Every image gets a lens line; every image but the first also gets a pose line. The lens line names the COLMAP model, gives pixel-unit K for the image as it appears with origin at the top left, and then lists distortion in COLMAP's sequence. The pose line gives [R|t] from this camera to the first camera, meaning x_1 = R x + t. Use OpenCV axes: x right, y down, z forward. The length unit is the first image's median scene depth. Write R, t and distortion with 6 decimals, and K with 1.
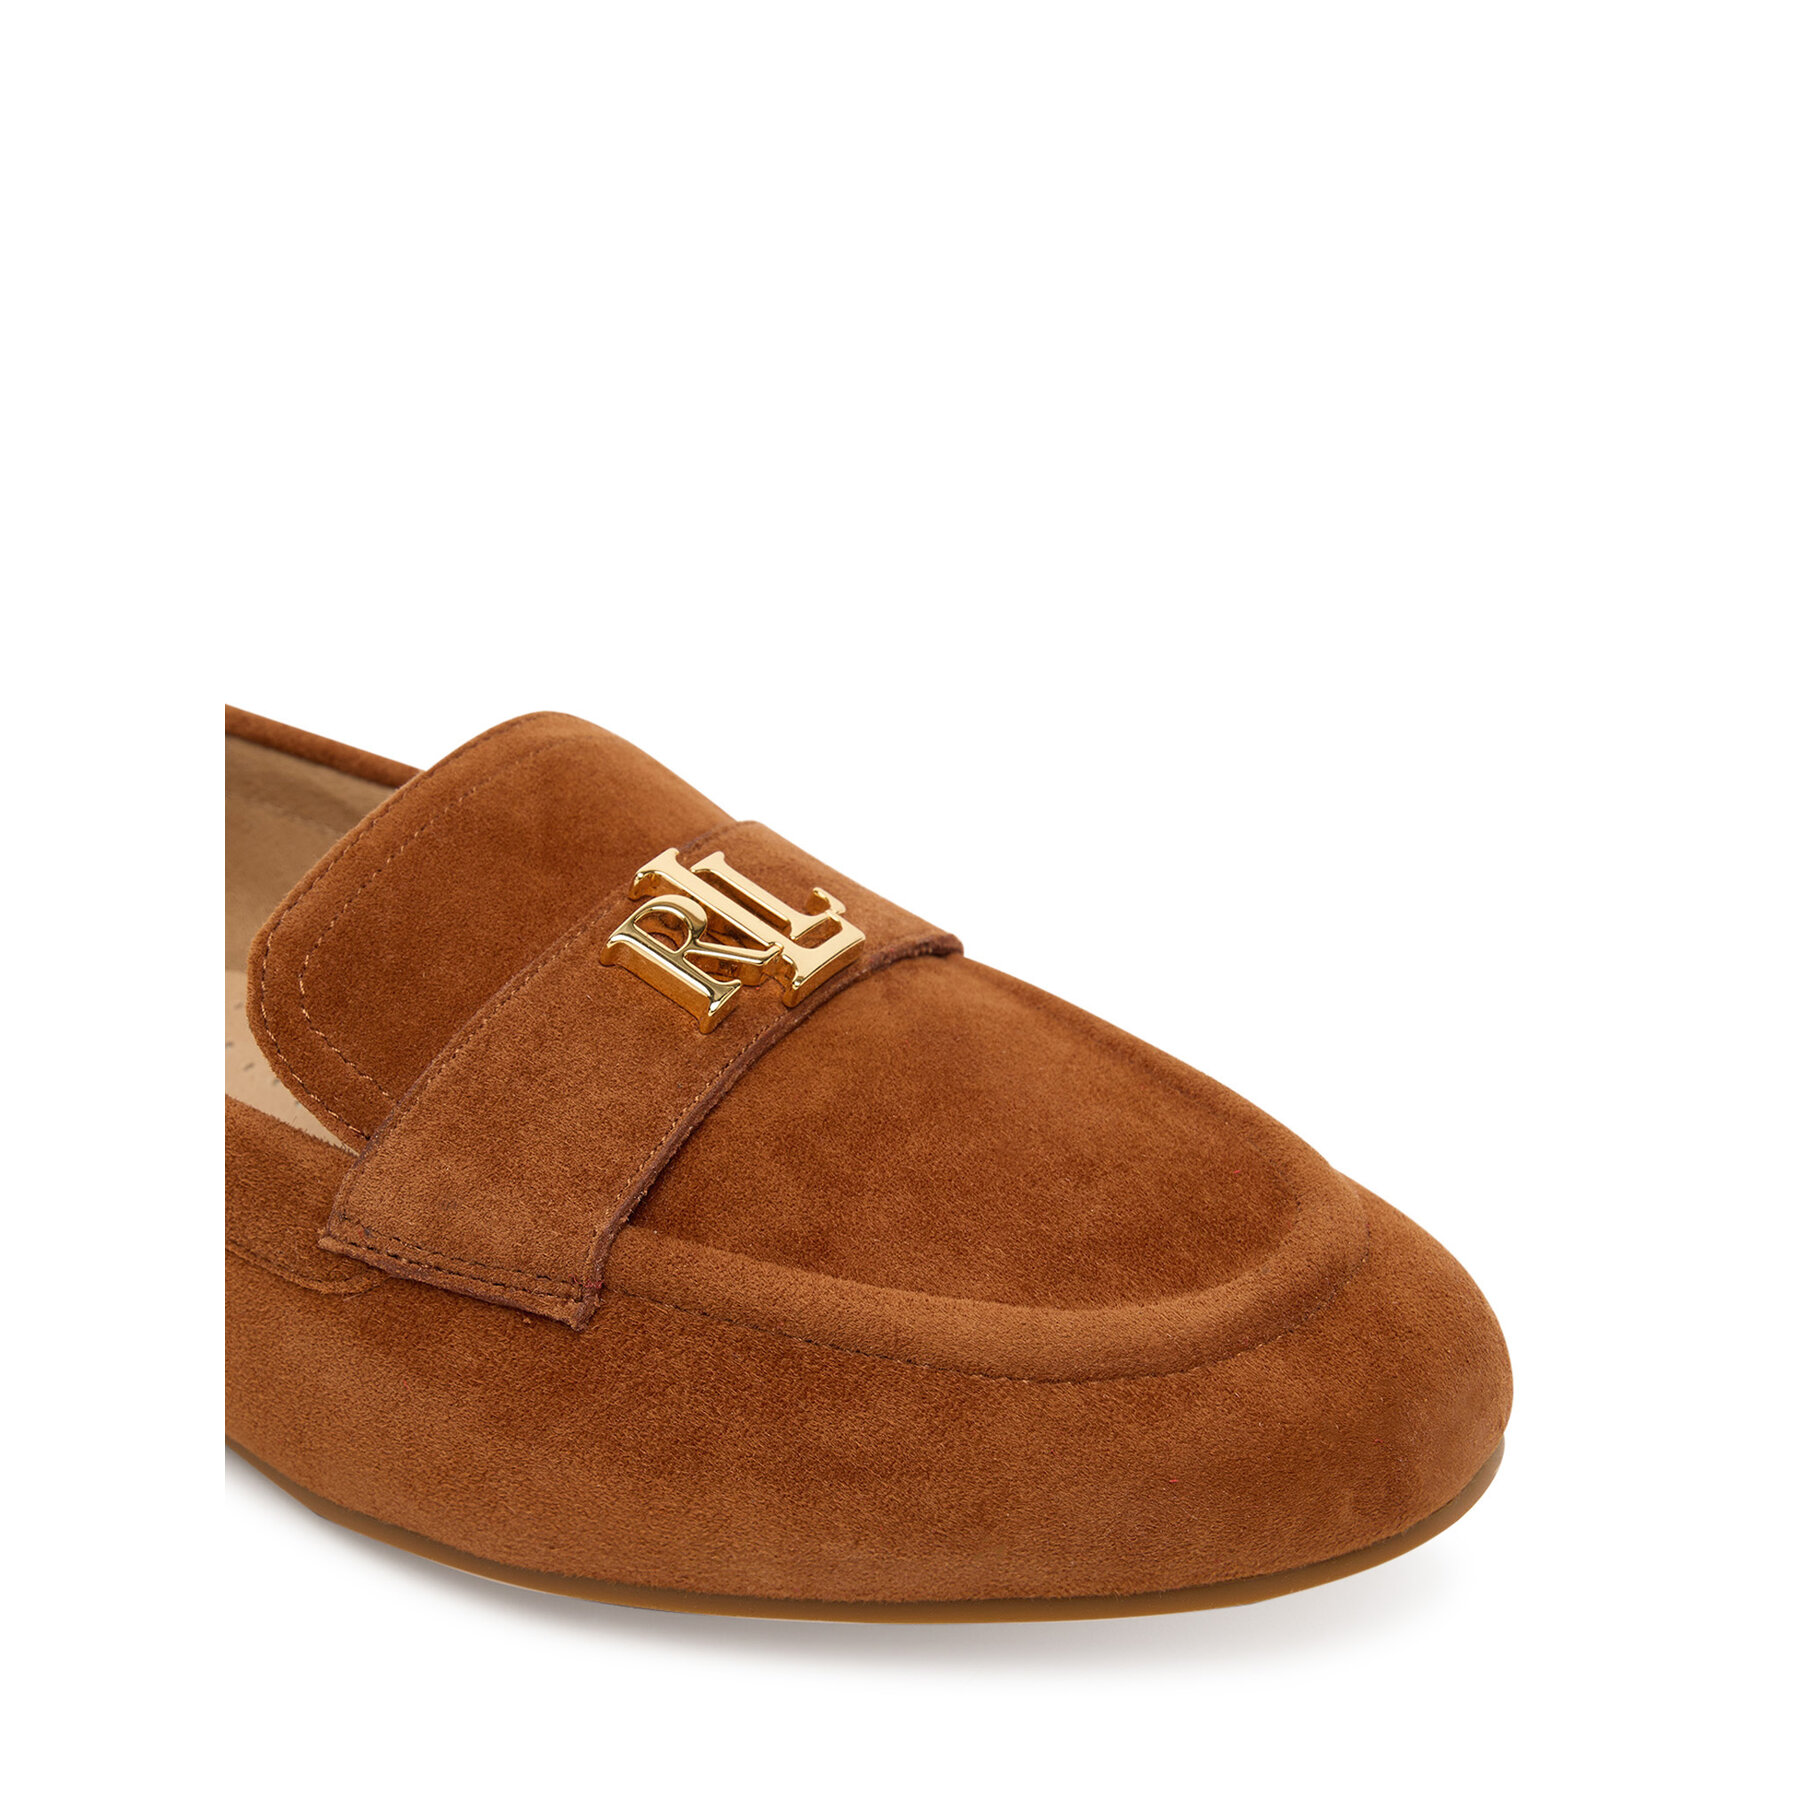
lens RADIAL K [[2811.1, 0, 900.0], [0, 2811.1, 900.0], [0, 0, 1]] dist [0.022114, 0.060544]
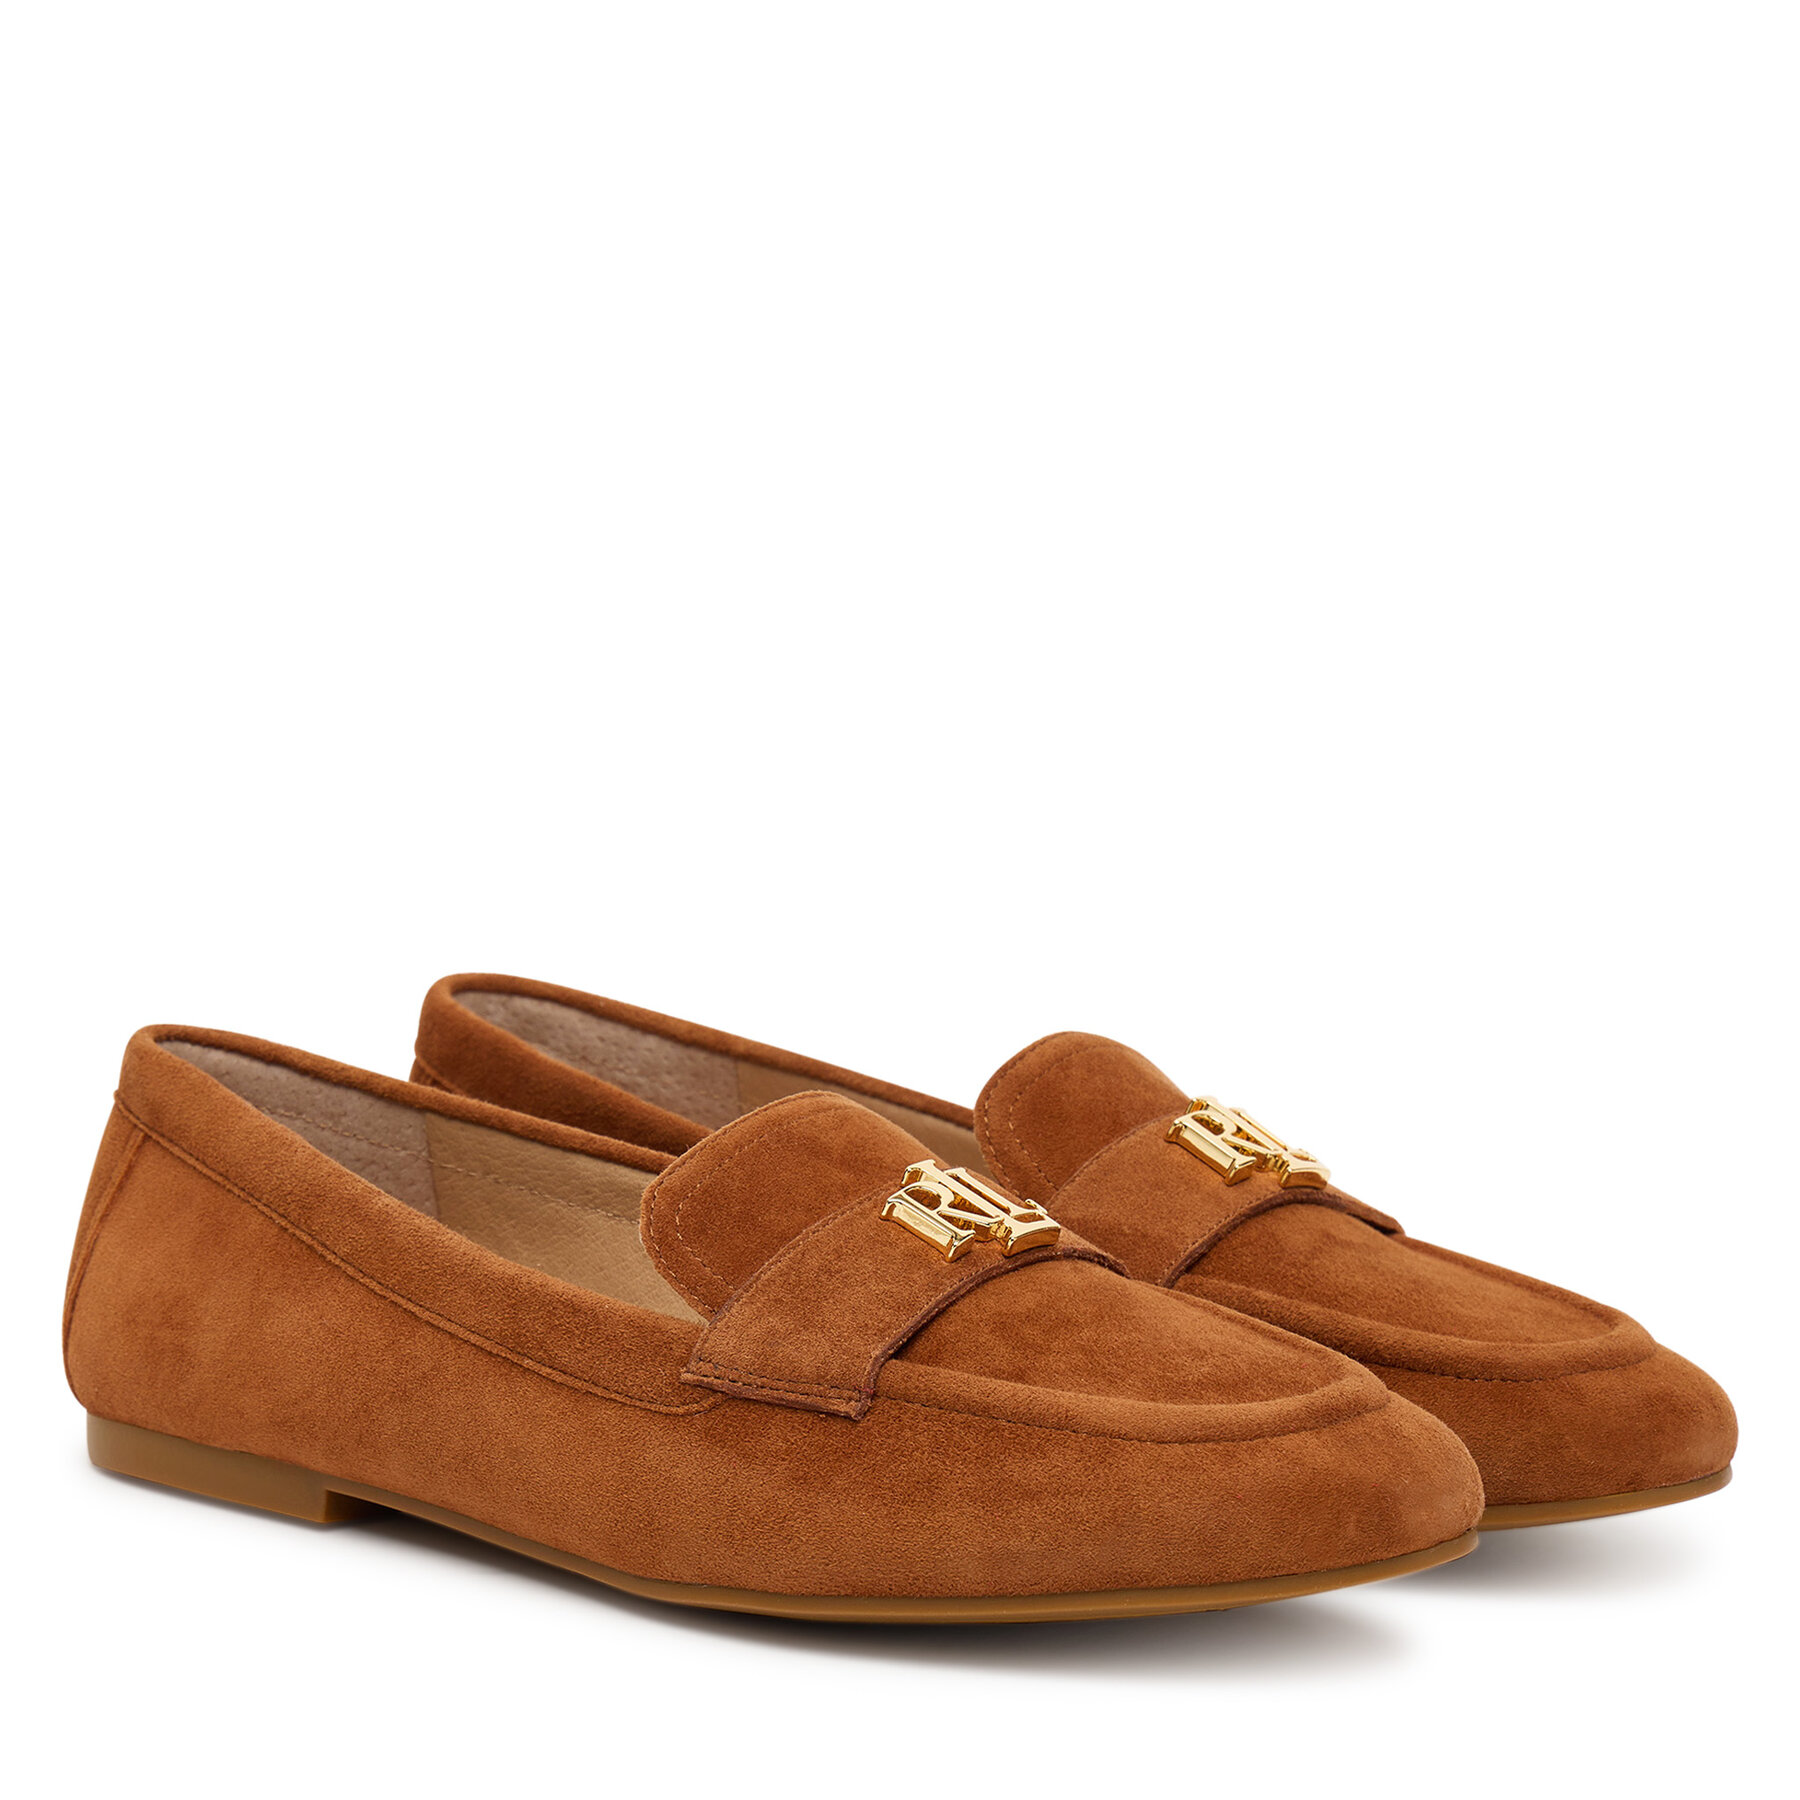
lens RADIAL K [[6128.3, 0, 900.0], [0, 6128.3, 900.0], [0, 0, 1]] dist [-0.007148, 0.196701]
pose [[0.997116, 0.048547, -0.058337, 0.085435], [-0.064915, 0.943769, -0.324171, 0.934503], [0.039319, 0.327023, 0.944198, -2.148228]]
